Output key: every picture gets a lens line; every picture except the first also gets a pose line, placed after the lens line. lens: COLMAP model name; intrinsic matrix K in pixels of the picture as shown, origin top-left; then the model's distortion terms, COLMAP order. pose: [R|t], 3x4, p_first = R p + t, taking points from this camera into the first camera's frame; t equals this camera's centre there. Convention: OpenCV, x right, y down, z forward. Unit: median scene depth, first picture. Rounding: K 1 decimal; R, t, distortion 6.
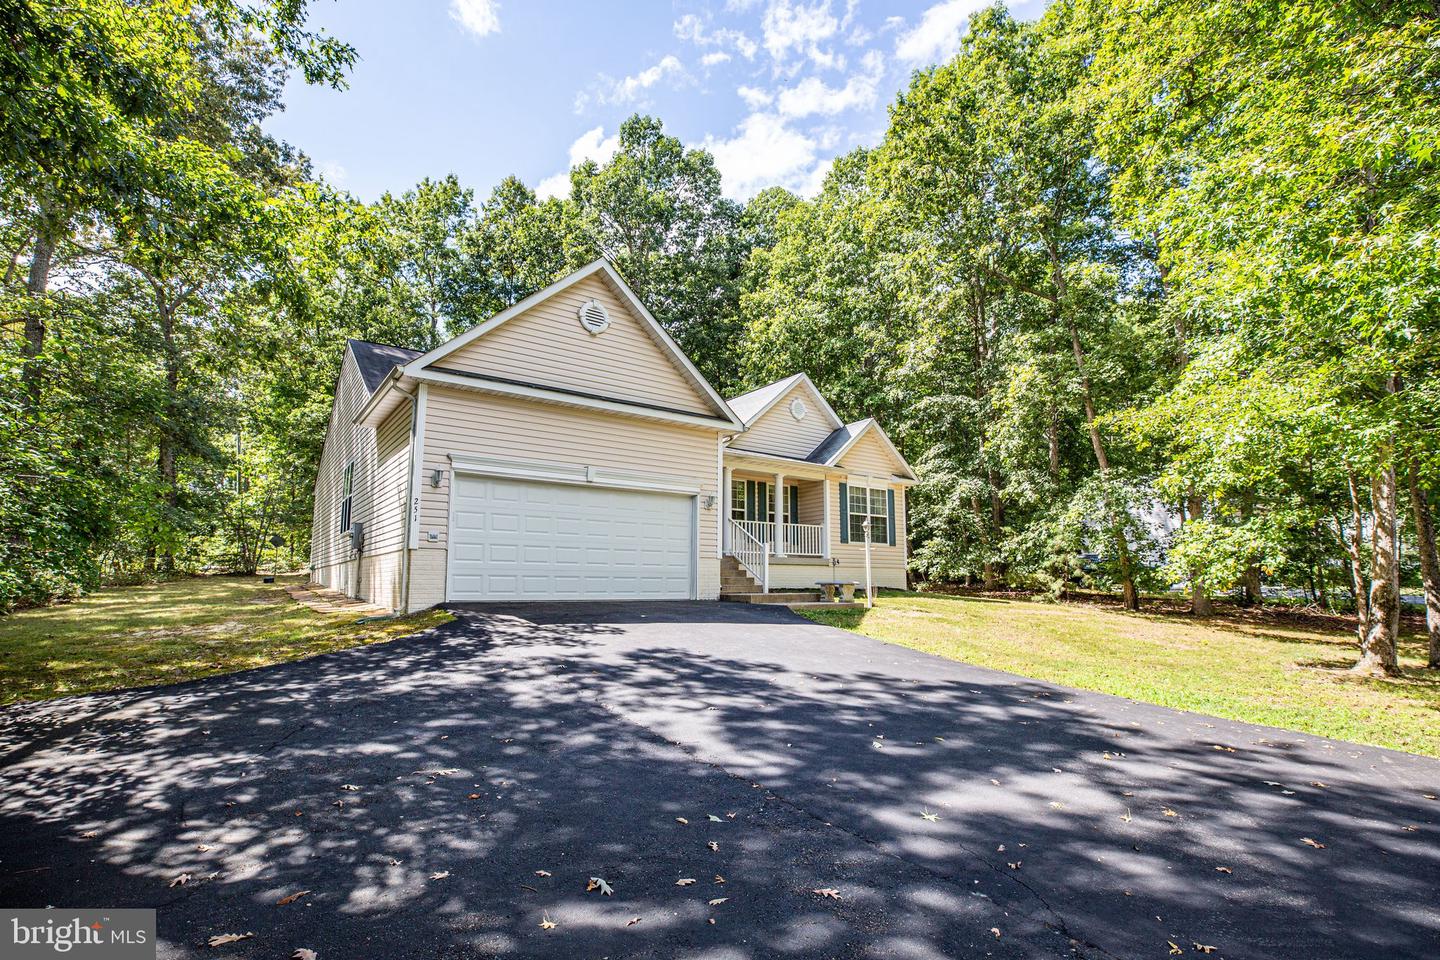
lens RADIAL K [[697.2, 0, 711.2], [0, 697.2, 510.3], [0, 0, 1]] dist [-0.010652, -0.000118]
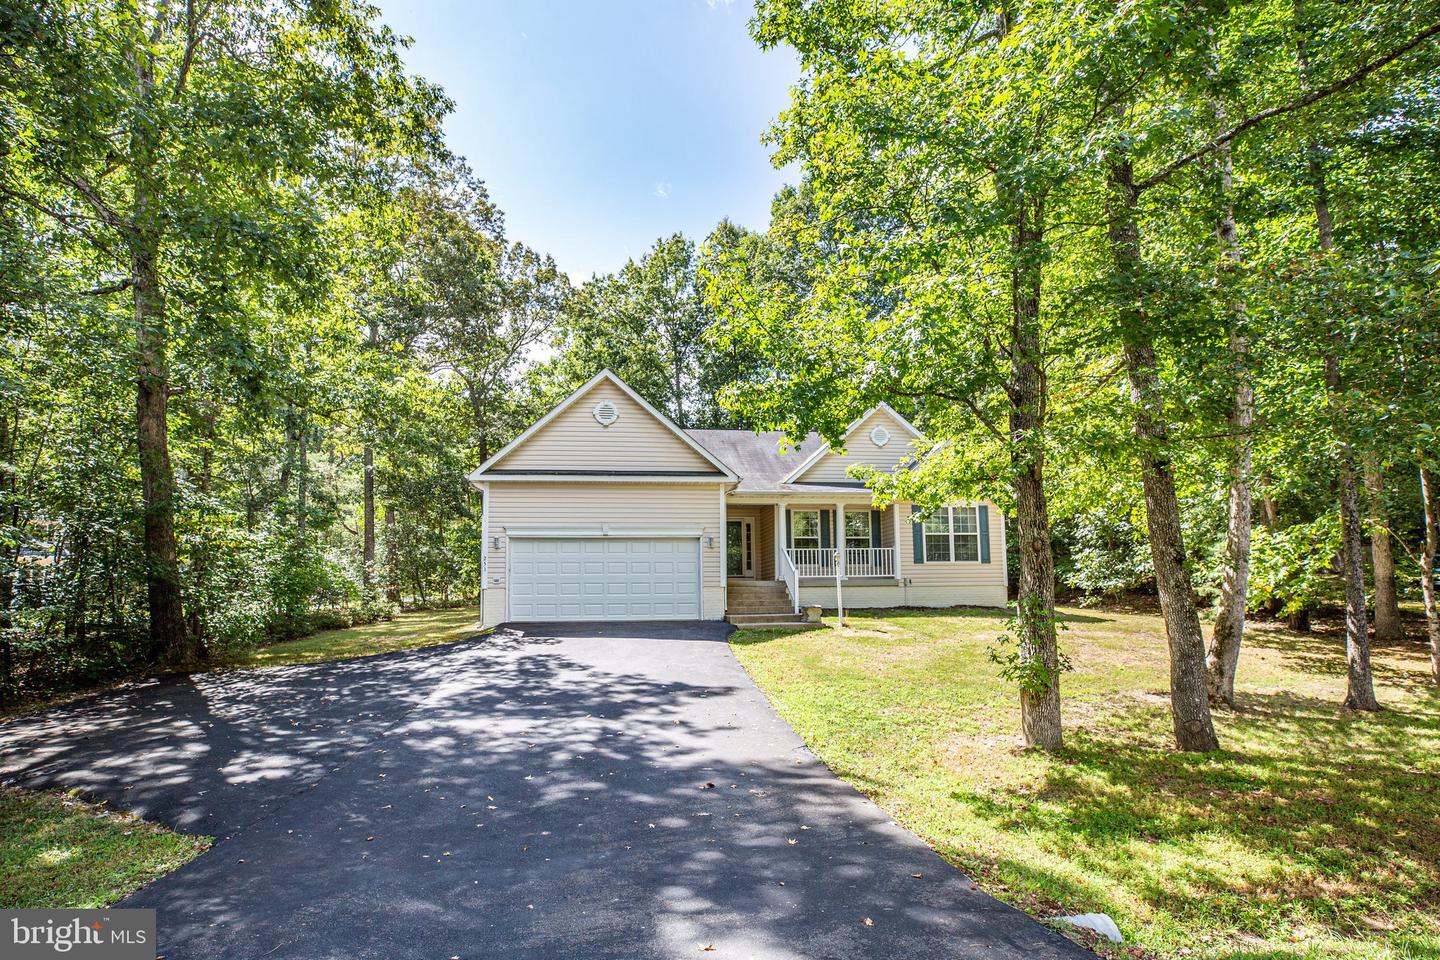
lens RADIAL K [[757.1, 0, 677.1], [0, 757.1, 548.4], [0, 0, 1]] dist [0.003476, 0.000503]
pose [[0.867015, -0.046587, -0.496099, 0.707989], [0.067499, 0.997423, 0.024302, -0.042493], [0.493689, -0.054557, 0.867926, -0.237169]]
